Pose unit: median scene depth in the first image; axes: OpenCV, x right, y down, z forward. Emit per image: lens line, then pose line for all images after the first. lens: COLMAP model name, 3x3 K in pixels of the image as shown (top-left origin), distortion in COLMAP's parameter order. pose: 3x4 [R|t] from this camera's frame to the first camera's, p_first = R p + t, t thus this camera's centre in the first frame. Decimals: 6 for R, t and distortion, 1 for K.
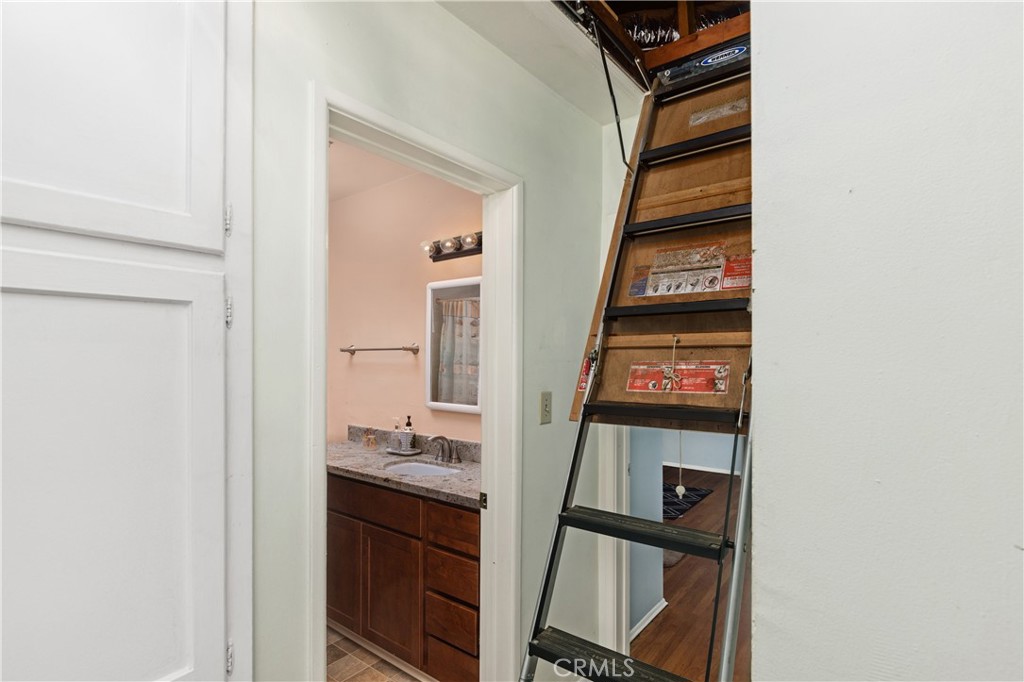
lens RADIAL K [[526.4, 0, 512.8], [0, 526.4, 342.6], [0, 0, 1]] dist [-0.001181, -0.000961]
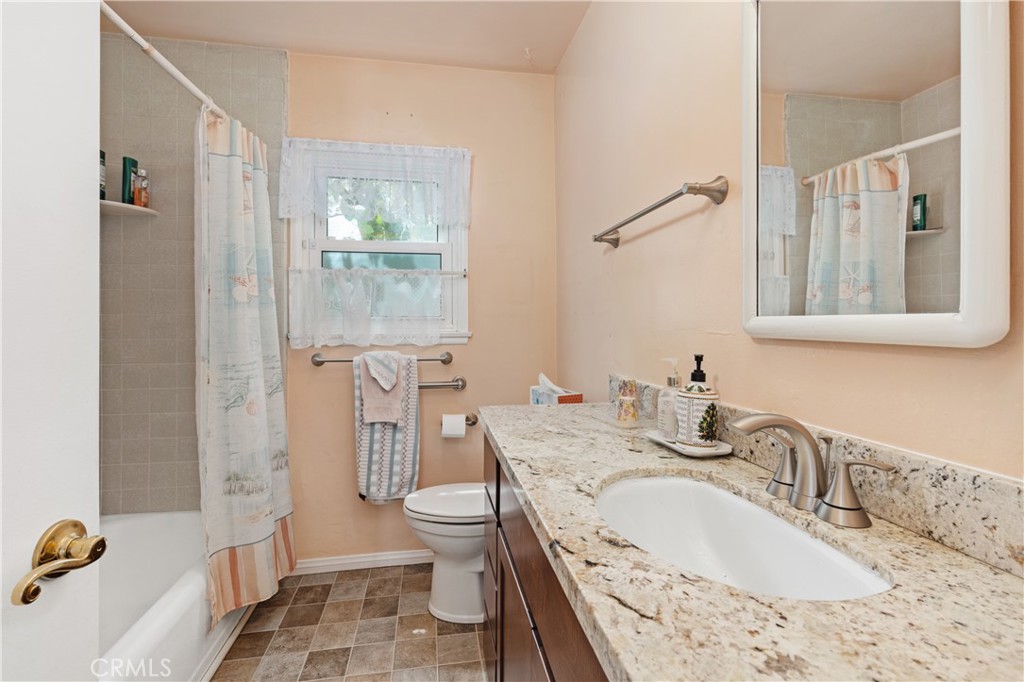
lens RADIAL K [[469.0, 0, 519.9], [0, 469.0, 310.3], [0, 0, 1]] dist [0.008990, -0.002393]
pose [[0.757766, -0.012033, -0.652416, -0.070091], [0.002995, 0.999884, -0.014964, 0.111586], [0.652520, 0.009385, 0.757714, 0.653113]]
